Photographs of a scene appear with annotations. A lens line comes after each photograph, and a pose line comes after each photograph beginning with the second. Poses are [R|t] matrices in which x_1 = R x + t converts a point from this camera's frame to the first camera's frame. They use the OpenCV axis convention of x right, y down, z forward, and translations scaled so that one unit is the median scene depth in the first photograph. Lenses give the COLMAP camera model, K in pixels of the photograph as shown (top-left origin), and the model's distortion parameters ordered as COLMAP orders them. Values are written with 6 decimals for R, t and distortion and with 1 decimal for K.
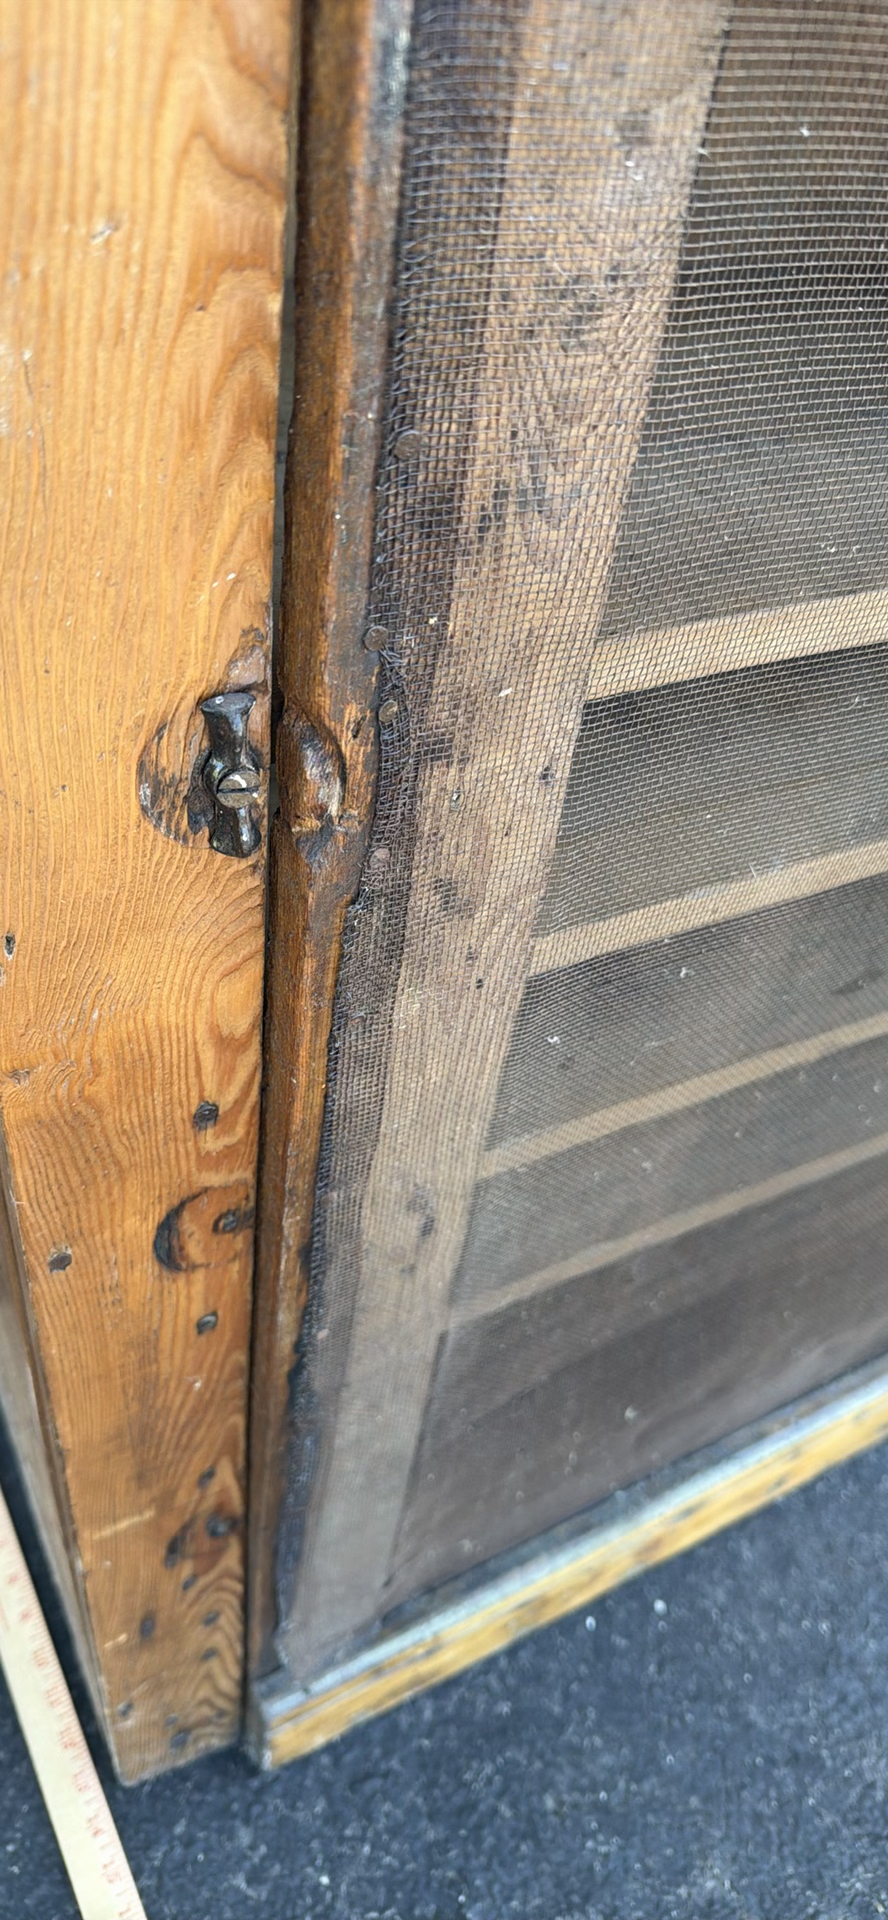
lens RADIAL K [[1311.6, 0, 453.1], [0, 1311.6, 962.5], [0, 0, 1]] dist [0.050517, -0.083757]
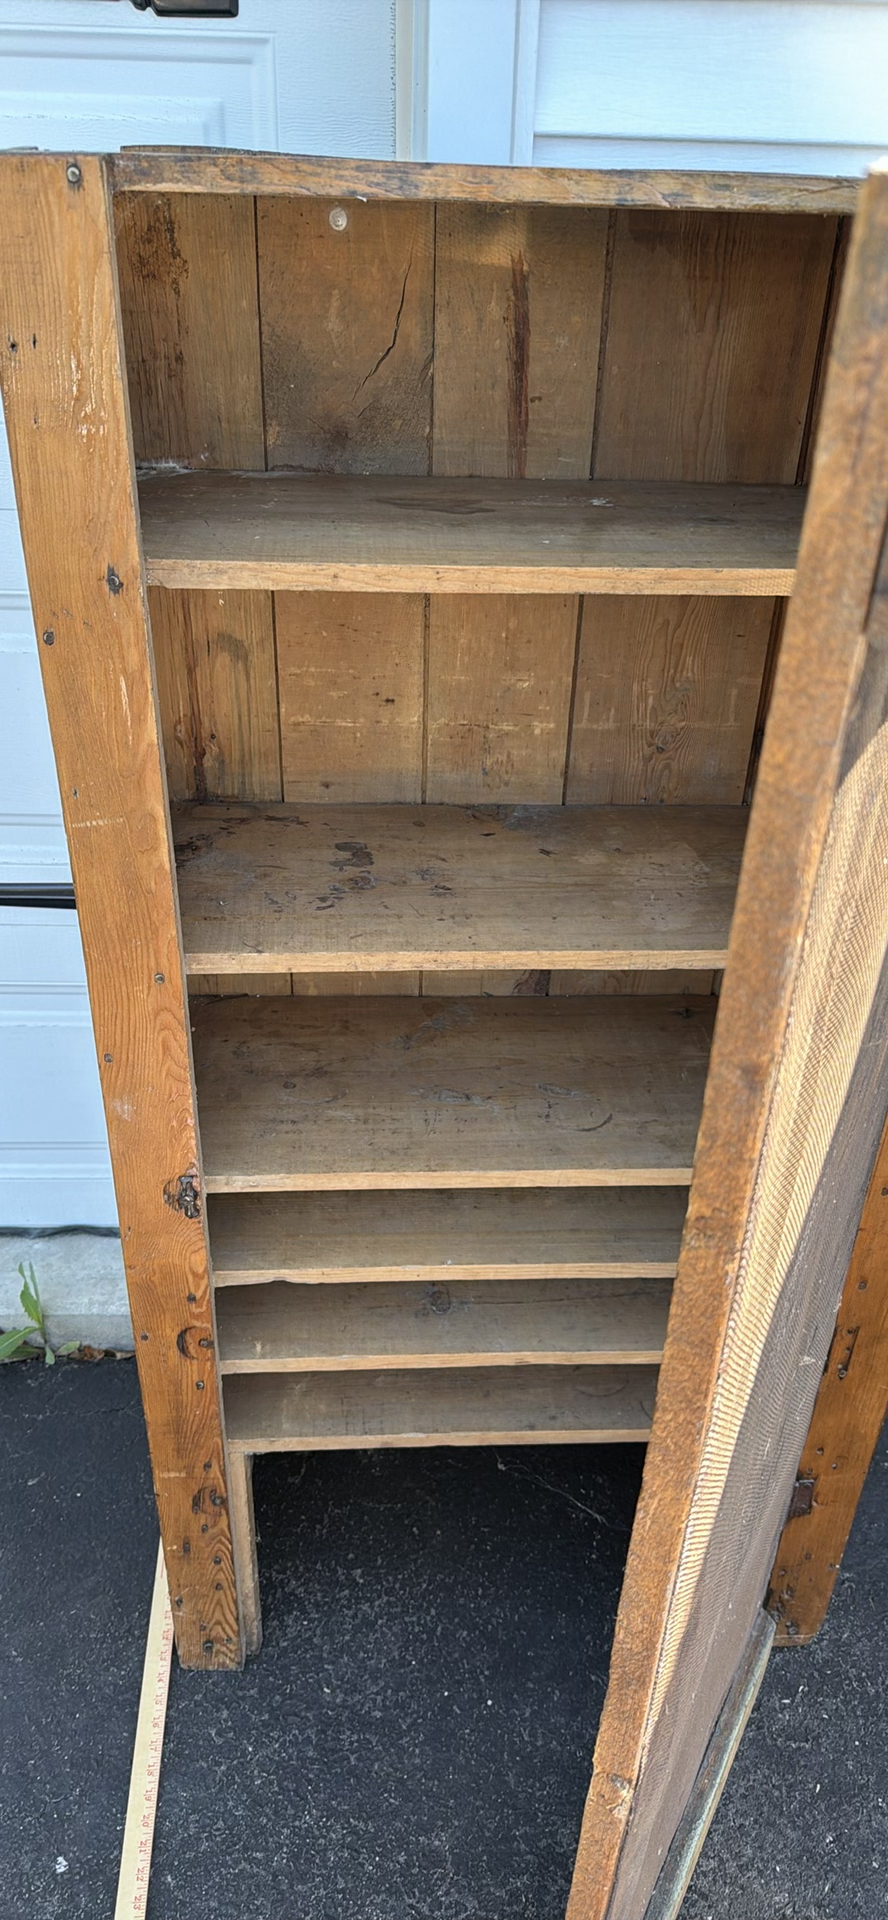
lens RADIAL K [[1311.6, 0, 439.4], [0, 1311.6, 970.1], [0, 0, 1]] dist [0.050517, -0.083757]
pose [[0.903765, 0.133141, -0.406795, 1.212653], [-0.223826, 0.957100, -0.184017, -0.146278], [0.364843, 0.257359, 0.894794, -1.413909]]
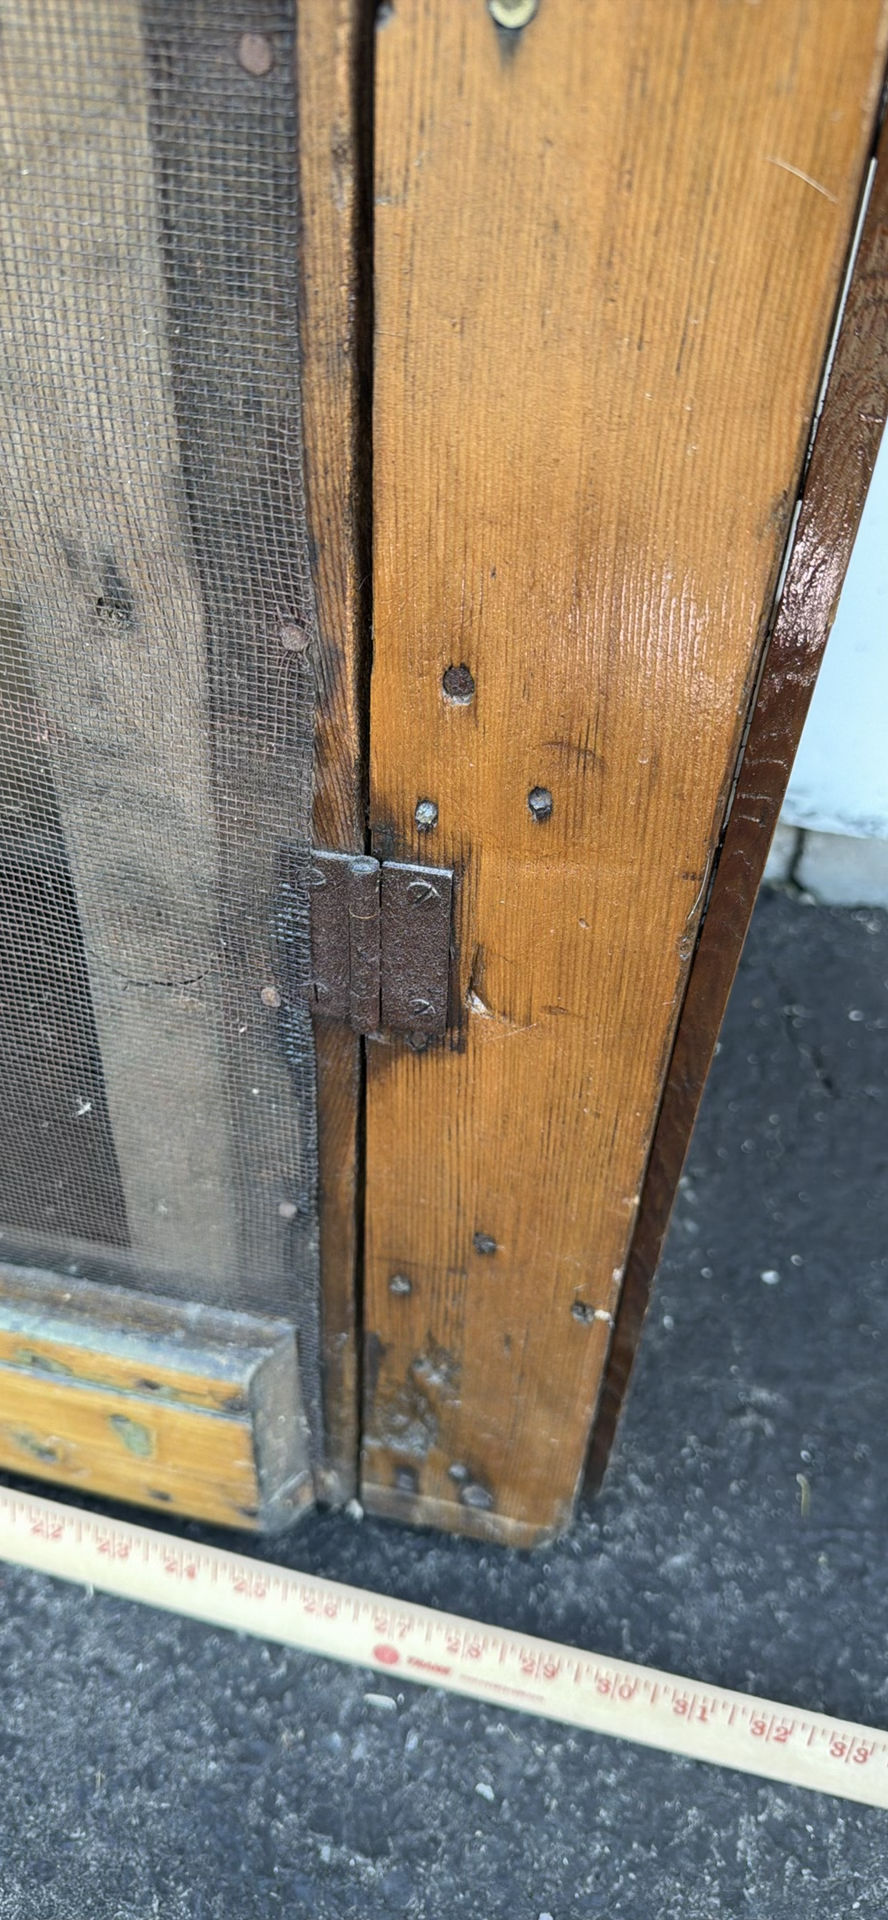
lens RADIAL K [[1311.6, 0, 462.5], [0, 1311.6, 1031.4], [0, 0, 1]] dist [0.050517, -0.083757]
pose [[0.748648, 0.380393, -0.542980, 1.285944], [-0.414066, 0.907912, 0.065148, 0.231316], [0.517760, 0.176057, 0.837215, 1.276802]]
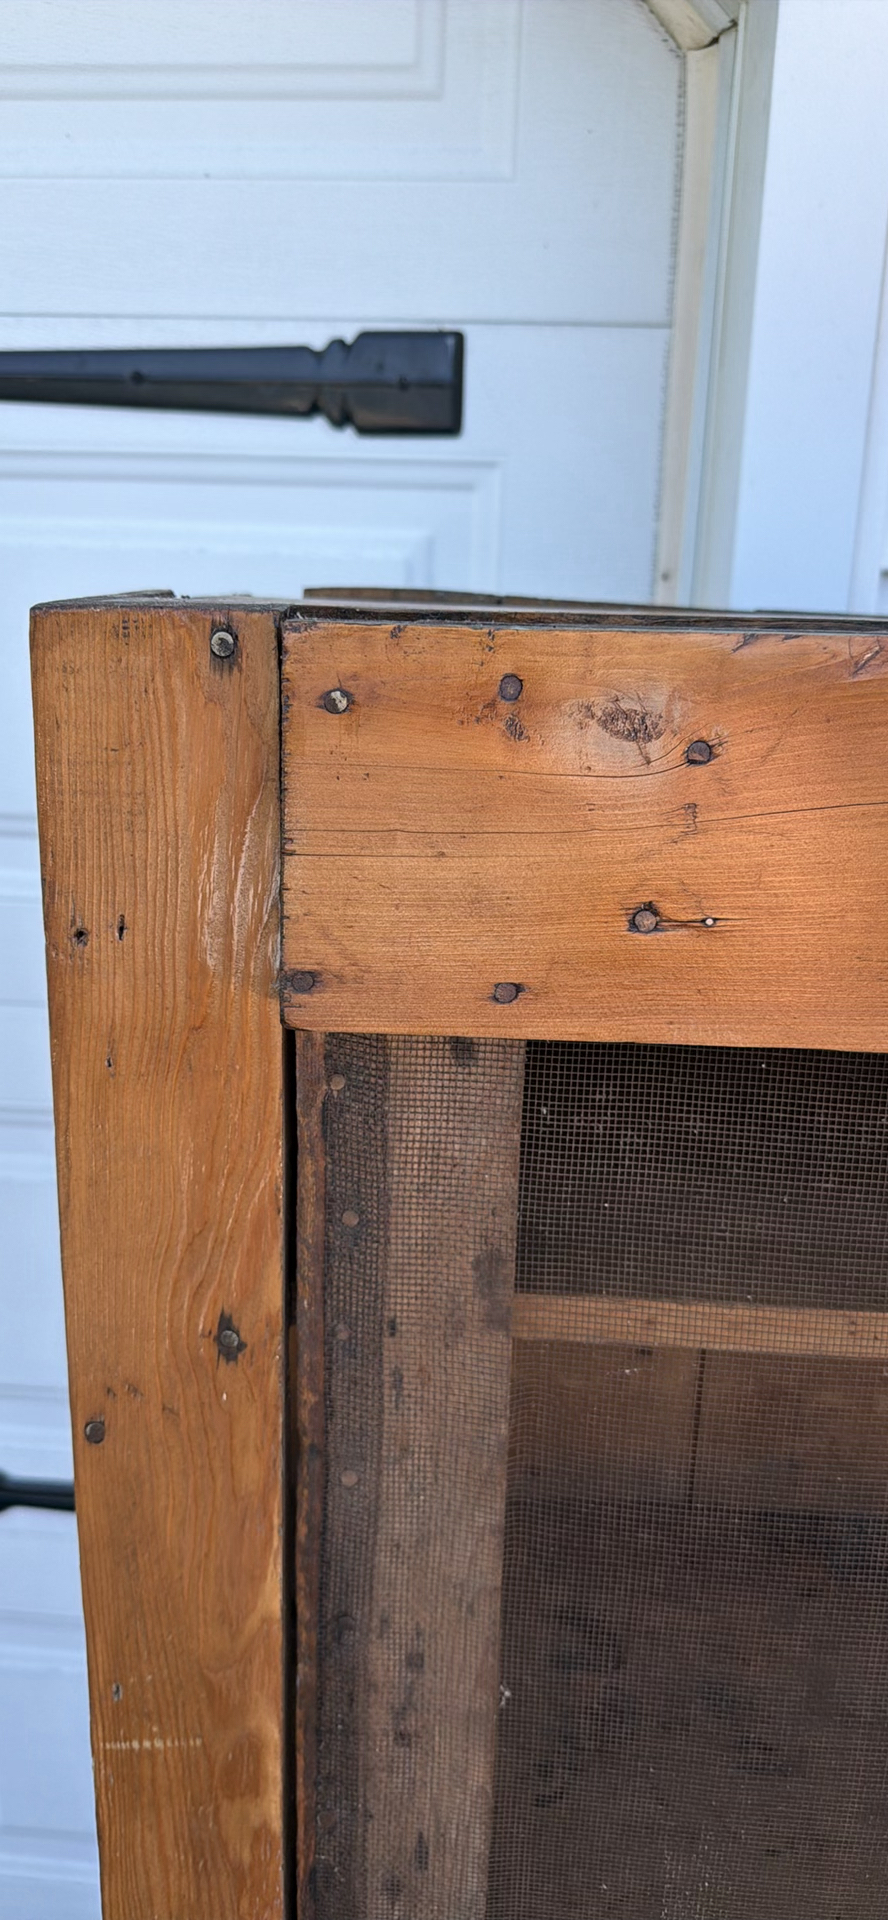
lens RADIAL K [[1356.1, 0, 436.5], [0, 1356.1, 947.1], [0, 0, 1]] dist [0.010056, -0.020908]
pose [[0.860451, 0.034824, -0.508342, 0.609481], [-0.288294, 0.855888, -0.429351, -0.752508], [0.420132, 0.515987, 0.746489, -0.892753]]
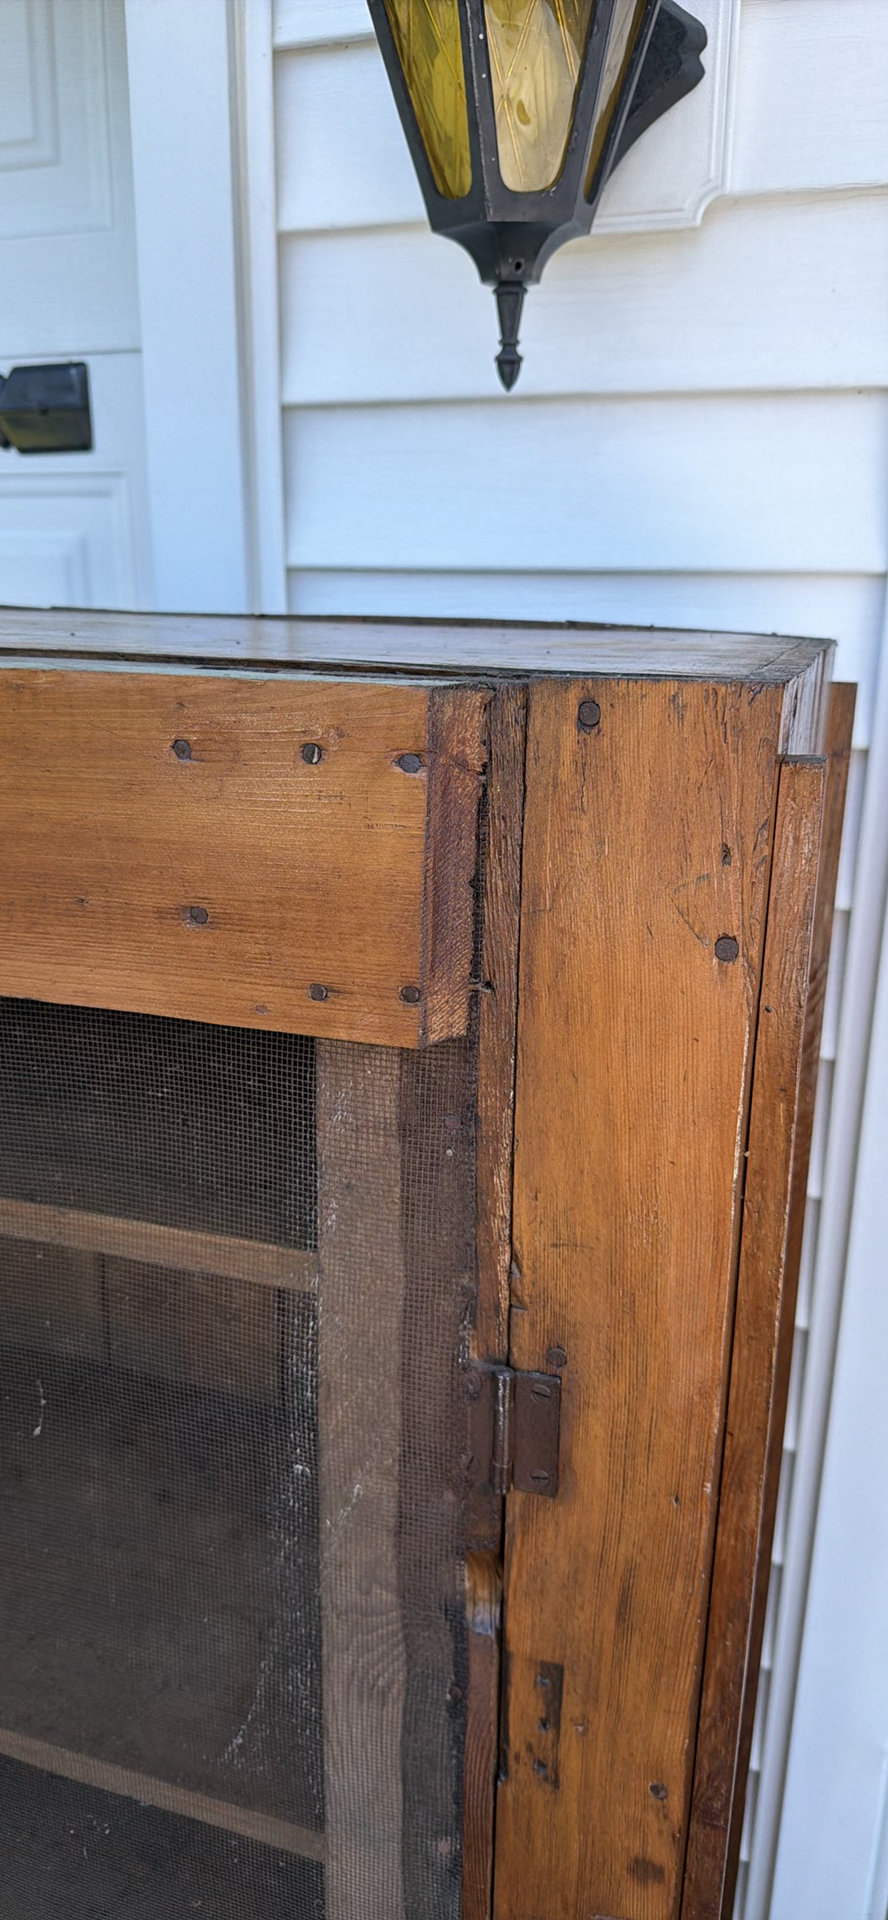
lens RADIAL K [[1311.6, 0, 448.1], [0, 1311.6, 960.2], [0, 0, 1]] dist [0.050517, -0.083757]
pose [[0.685510, 0.104266, -0.720558, 1.787331], [-0.438211, 0.849439, -0.293981, -1.122551], [0.581418, 0.517284, 0.627990, -0.384881]]
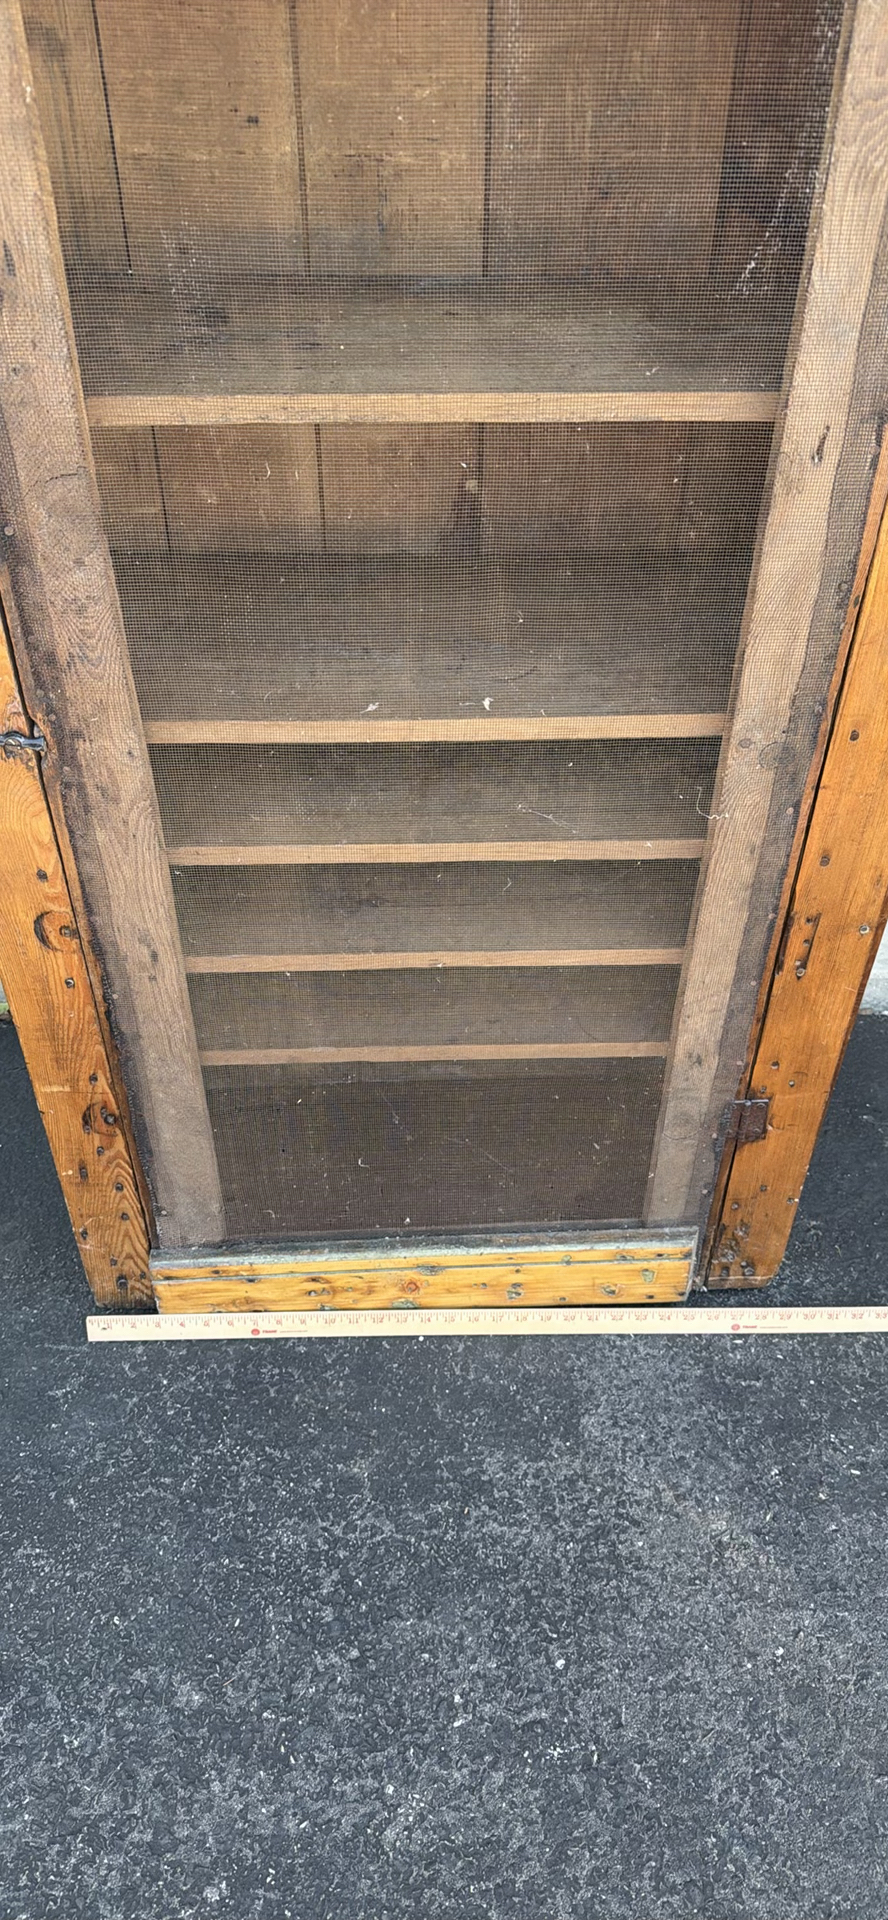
lens RADIAL K [[1311.6, 0, 450.6], [0, 1311.6, 978.3], [0, 0, 1]] dist [0.050517, -0.083757]
pose [[0.893877, 0.199310, -0.401571, 1.355634], [-0.222132, 0.974960, -0.010555, 0.137359], [0.389412, 0.098637, 0.915767, -0.882864]]
